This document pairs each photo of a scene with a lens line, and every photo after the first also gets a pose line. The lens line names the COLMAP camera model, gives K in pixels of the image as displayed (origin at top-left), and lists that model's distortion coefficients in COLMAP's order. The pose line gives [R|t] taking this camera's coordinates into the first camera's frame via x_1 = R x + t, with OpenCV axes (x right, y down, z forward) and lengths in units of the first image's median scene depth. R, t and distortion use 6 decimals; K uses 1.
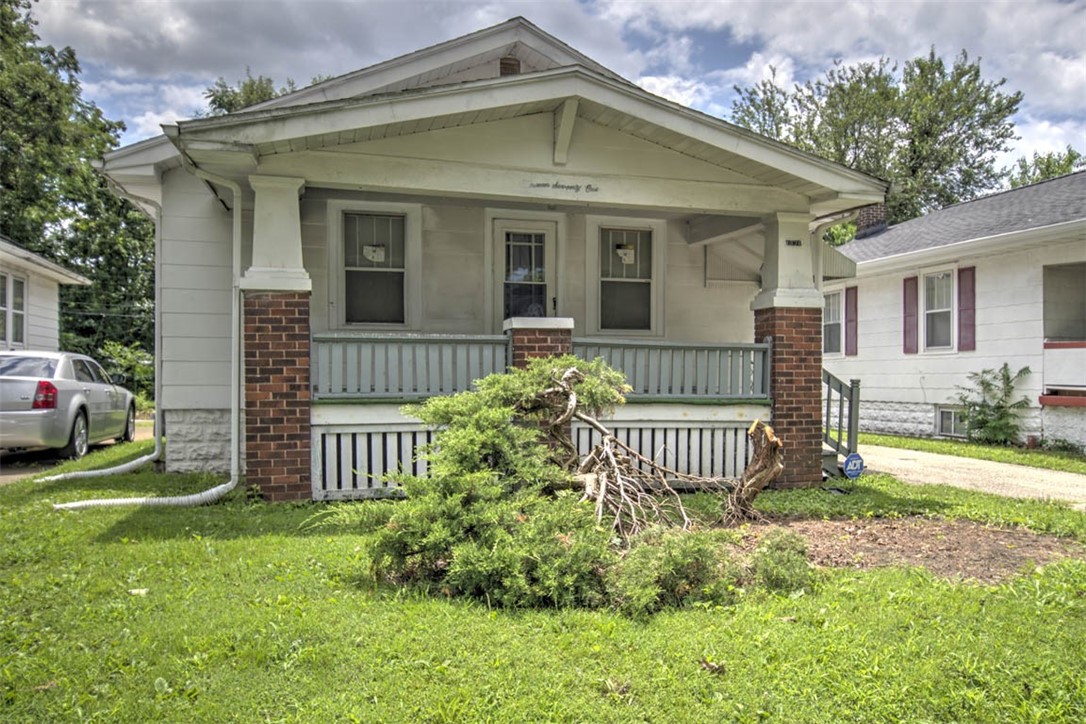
lens RADIAL K [[833.5, 0, 543.0], [0, 833.5, 362.0], [0, 0, 1]] dist [0.000018, -0.000479]
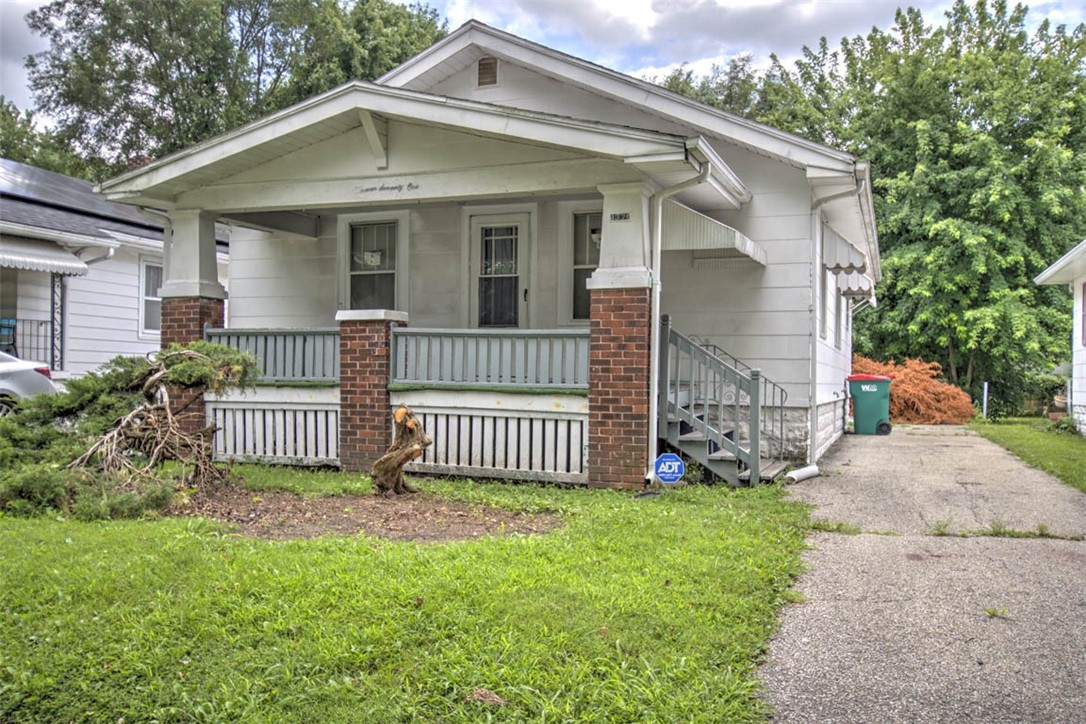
lens RADIAL K [[927.1, 0, 543.4], [0, 927.1, 375.1], [0, 0, 1]] dist [-0.000826, -0.000481]
pose [[0.792605, 0.006811, -0.609697, 0.857846], [-0.000790, 0.999948, 0.010143, 0.018324], [0.609735, -0.007558, 0.792570, 0.156395]]
